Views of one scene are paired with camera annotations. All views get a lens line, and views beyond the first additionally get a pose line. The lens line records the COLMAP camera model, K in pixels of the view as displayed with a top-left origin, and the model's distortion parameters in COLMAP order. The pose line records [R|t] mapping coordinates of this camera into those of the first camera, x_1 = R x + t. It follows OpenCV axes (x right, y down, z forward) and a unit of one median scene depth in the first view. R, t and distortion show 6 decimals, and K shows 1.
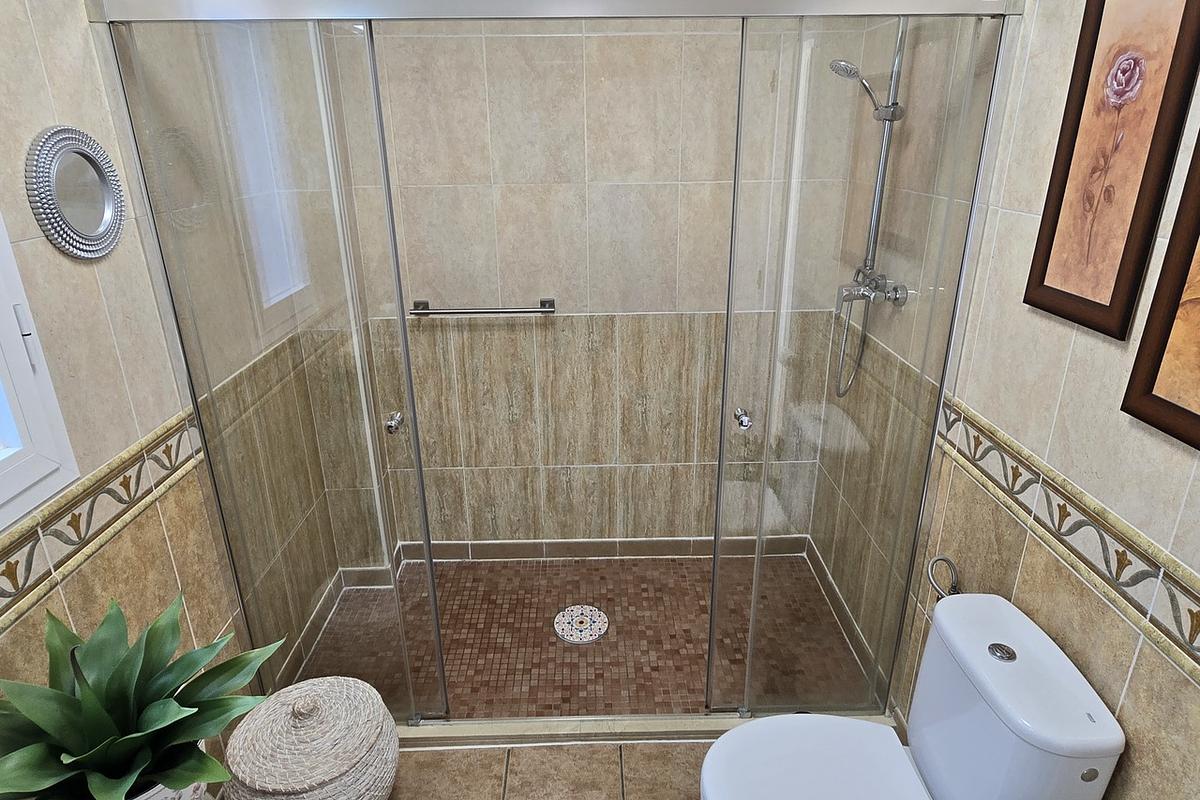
lens RADIAL K [[693.6, 0, 595.7], [0, 693.6, 399.0], [0, 0, 1]] dist [-0.005846, -0.003754]
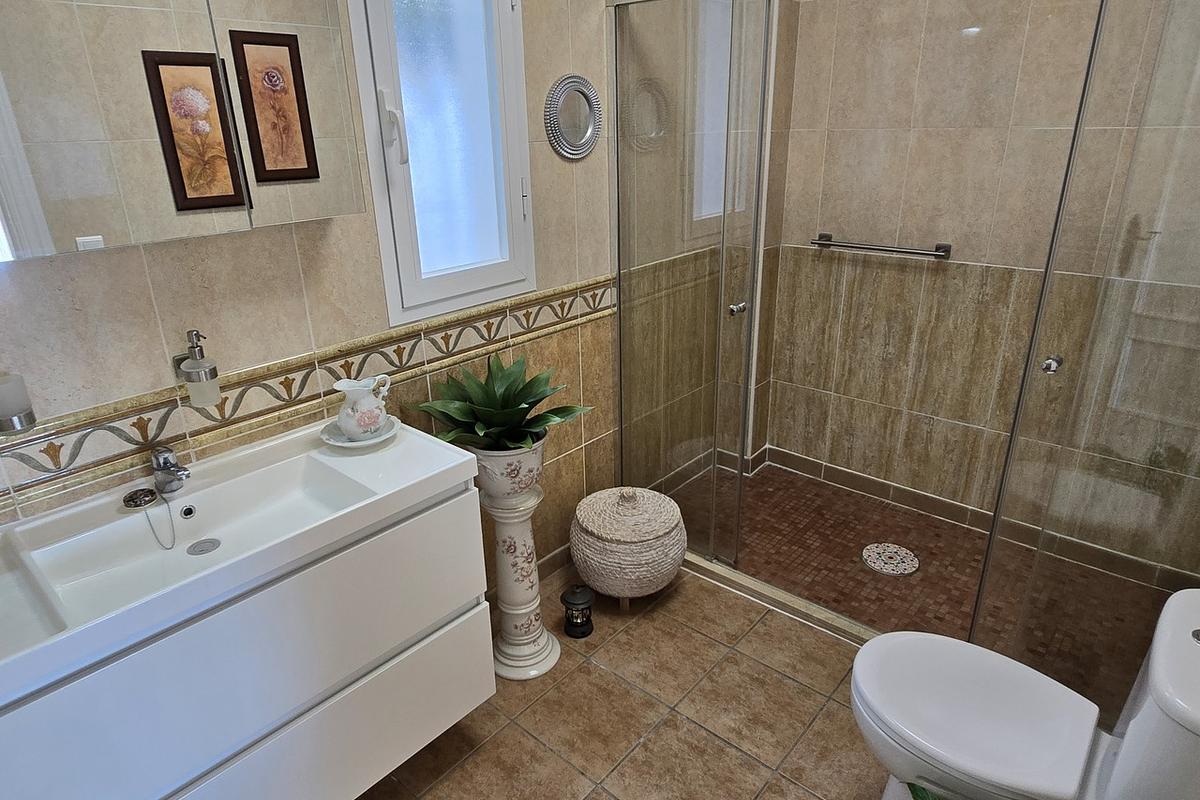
lens RADIAL K [[693.6, 0, 595.7], [0, 693.6, 399.0], [0, 0, 1]] dist [-0.005846, -0.003754]
pose [[0.737947, 0.246395, -0.628271, 0.267813], [-0.227134, 0.967334, 0.112584, 0.083409], [0.635488, 0.059621, 0.769805, -0.099539]]
